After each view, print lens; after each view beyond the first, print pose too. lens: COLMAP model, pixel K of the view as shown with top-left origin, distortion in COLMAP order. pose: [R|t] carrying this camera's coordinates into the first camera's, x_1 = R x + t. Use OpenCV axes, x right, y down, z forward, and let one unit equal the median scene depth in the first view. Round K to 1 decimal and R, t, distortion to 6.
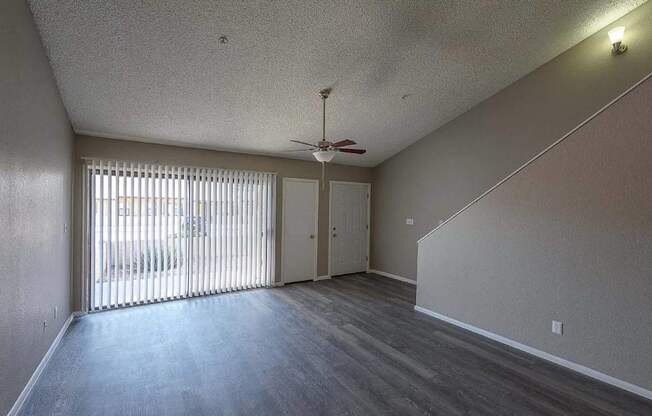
lens RADIAL K [[268.0, 0, 326.0], [0, 268.0, 208.0], [0, 0, 1]] dist [0.000325, -0.000009]
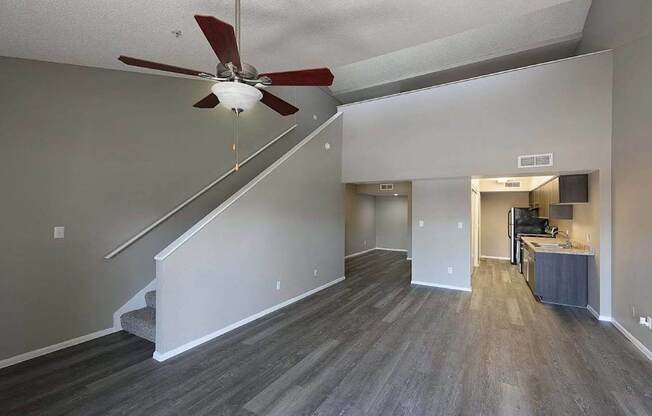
lens RADIAL K [[268.0, 0, 326.0], [0, 268.0, 208.0], [0, 0, 1]] dist [0.000325, -0.000009]
pose [[-0.404830, -0.015533, 0.914260, -0.647018], [-0.020884, 0.999752, 0.007738, -0.028478], [-0.914153, -0.015961, -0.405054, 1.314330]]
